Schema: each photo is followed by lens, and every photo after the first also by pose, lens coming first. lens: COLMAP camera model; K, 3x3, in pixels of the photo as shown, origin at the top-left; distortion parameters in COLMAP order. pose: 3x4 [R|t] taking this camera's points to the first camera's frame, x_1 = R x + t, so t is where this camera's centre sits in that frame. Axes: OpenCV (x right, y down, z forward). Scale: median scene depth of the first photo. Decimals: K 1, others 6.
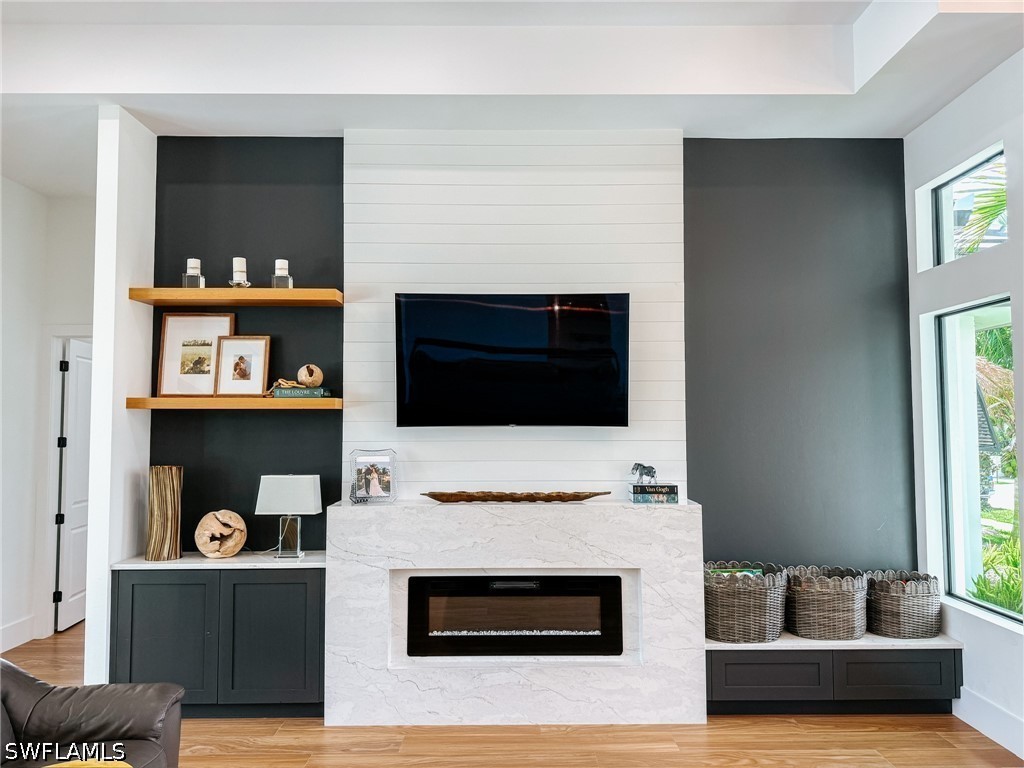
lens RADIAL K [[722.4, 0, 512.0], [0, 722.4, 384.0], [0, 0, 1]] dist [0.102408, -0.147546]
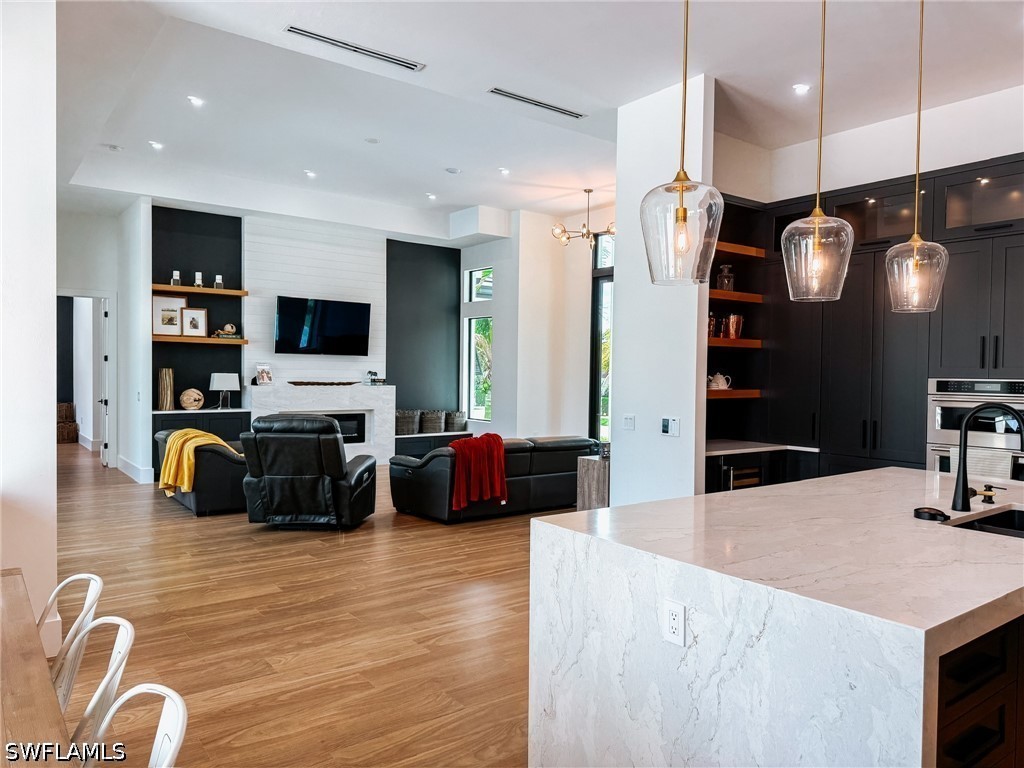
lens RADIAL K [[722.4, 0, 512.0], [0, 722.4, 384.0], [0, 0, 1]] dist [0.102408, -0.147546]
pose [[0.806332, 0.004345, 0.591447, -0.927977], [-0.050480, 0.996830, 0.061497, -0.025295], [-0.589305, -0.079443, 0.803995, -1.337792]]
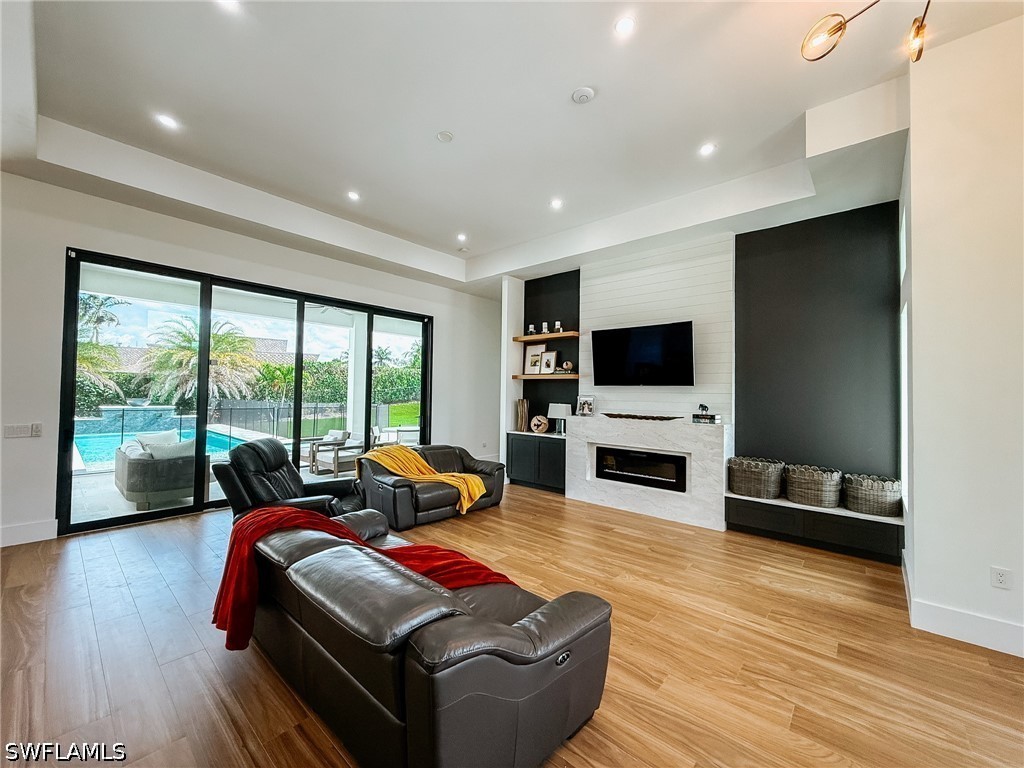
lens RADIAL K [[403.5, 0, 512.0], [0, 403.5, 384.0], [0, 0, 1]] dist [-0.000284, -0.000060]
pose [[0.748204, 0.000309, -0.663468, 0.531890], [0.018051, 0.999620, 0.020823, 0.020045], [0.663223, -0.027556, 0.747915, -0.196233]]
